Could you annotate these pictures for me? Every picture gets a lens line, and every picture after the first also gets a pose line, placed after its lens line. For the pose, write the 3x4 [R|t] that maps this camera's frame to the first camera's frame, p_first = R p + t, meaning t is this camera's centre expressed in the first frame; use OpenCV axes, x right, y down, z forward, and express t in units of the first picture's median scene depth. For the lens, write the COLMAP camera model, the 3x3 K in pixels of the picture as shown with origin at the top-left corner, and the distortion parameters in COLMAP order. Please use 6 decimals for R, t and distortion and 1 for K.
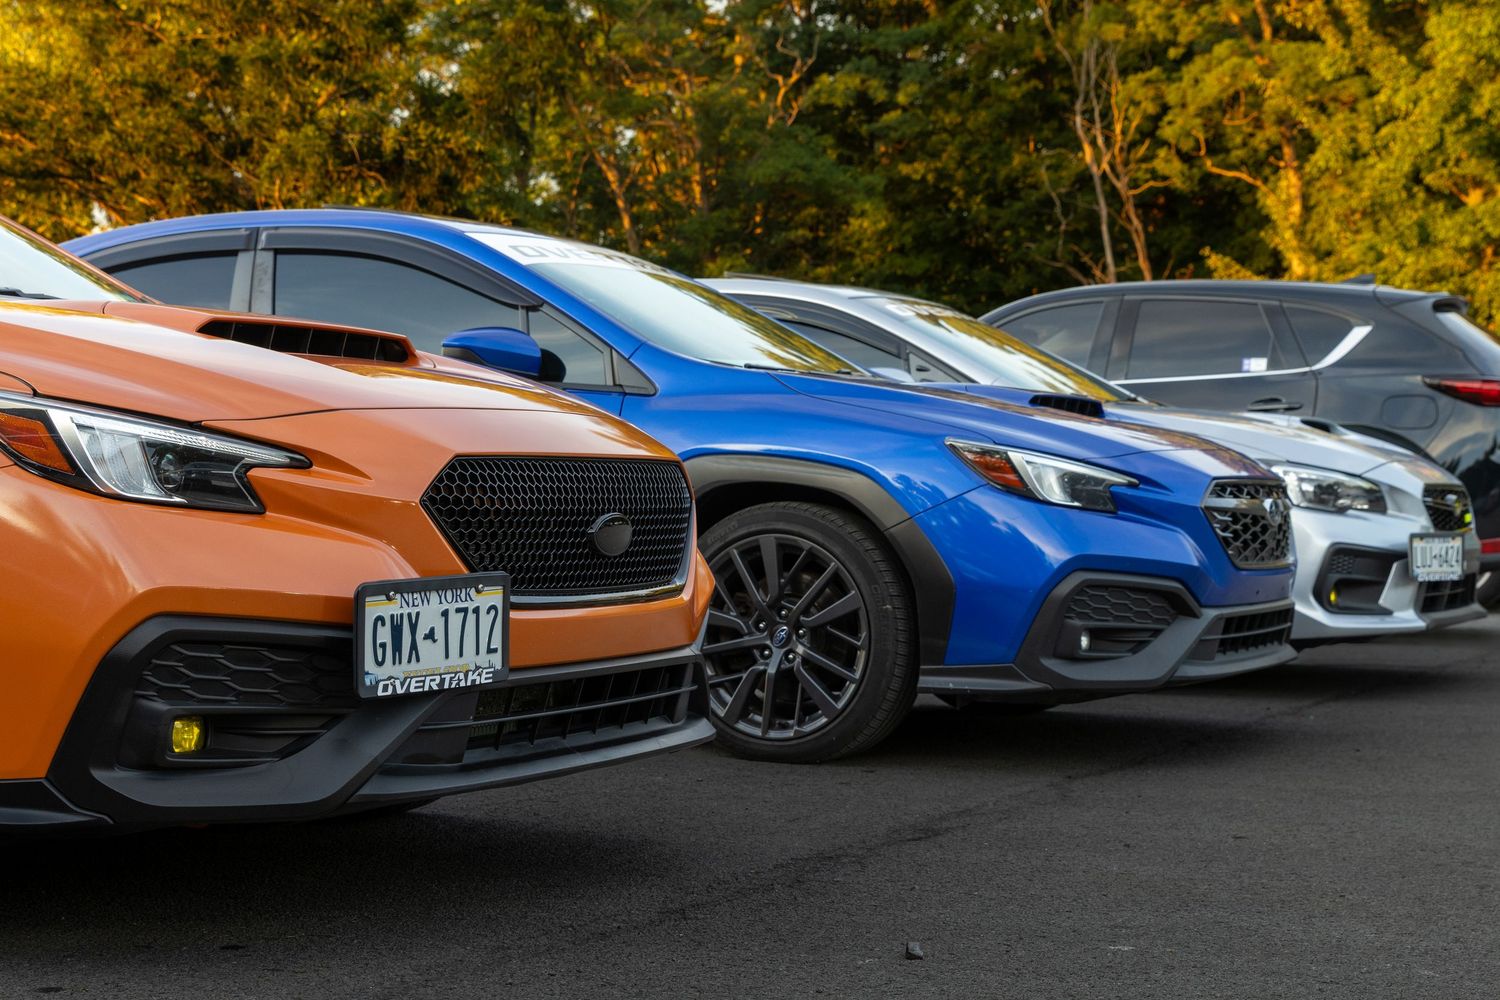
lens RADIAL K [[2631.2, 0, 750.0], [0, 2631.2, 500.0], [0, 0, 1]] dist [0.005838, 0.011065]
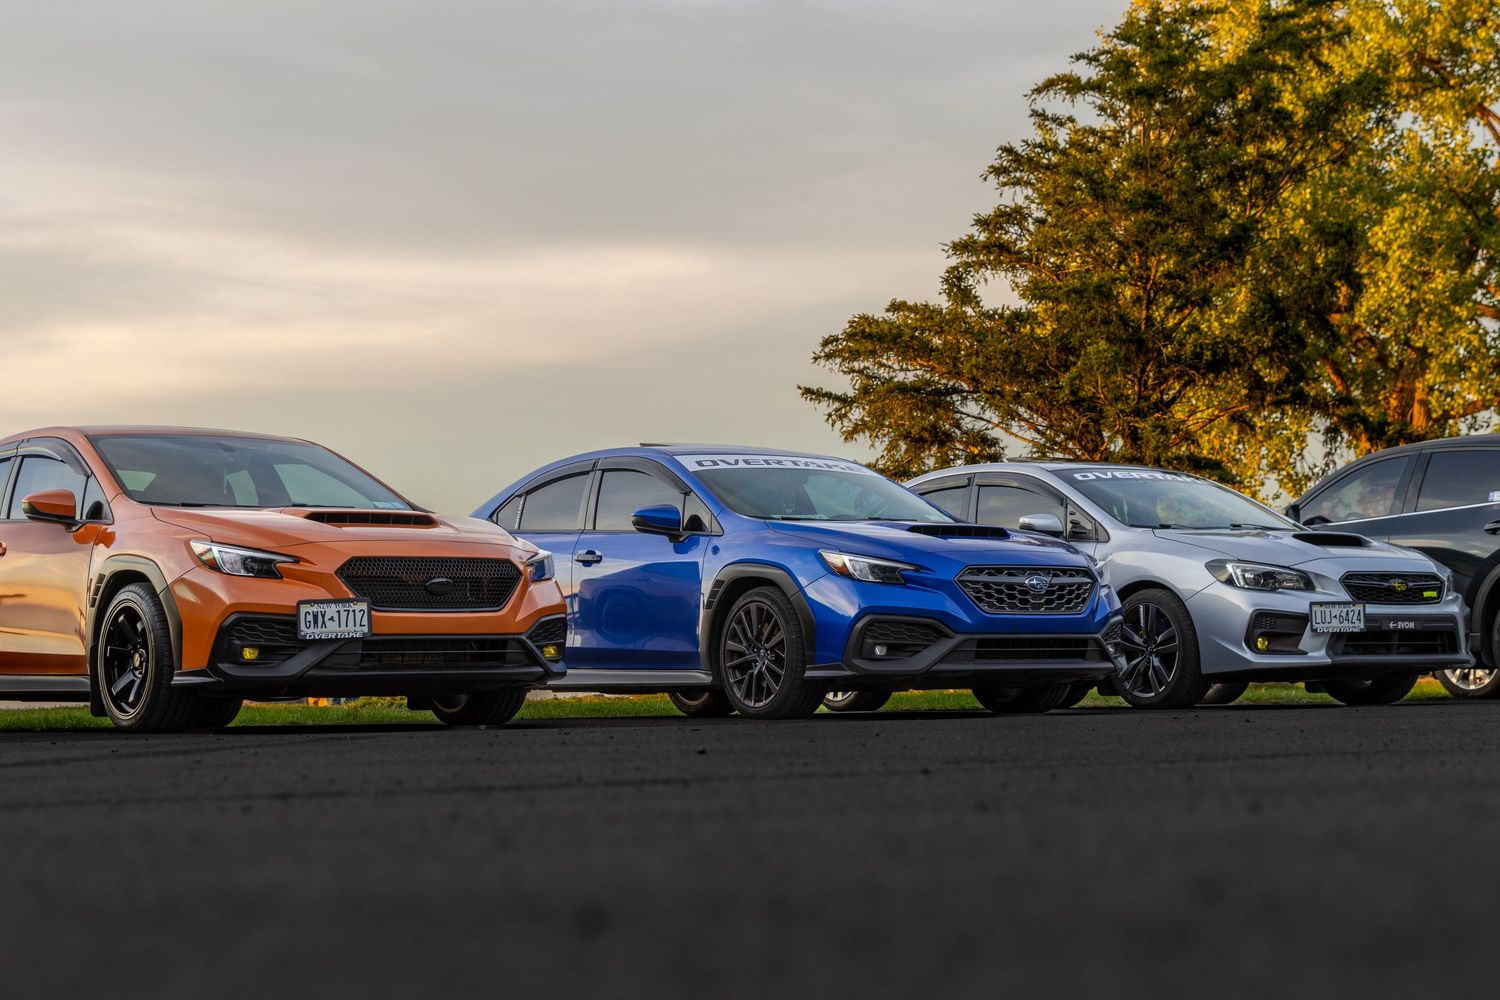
lens RADIAL K [[2908.2, 0, 750.0], [0, 2908.2, 500.0], [0, 0, 1]] dist [0.037269, 0.056382]
pose [[0.882650, -0.054118, -0.466905, 1.719306], [0.022390, 0.997063, -0.073241, 0.160002], [0.469498, 0.054192, 0.881269, -1.545101]]
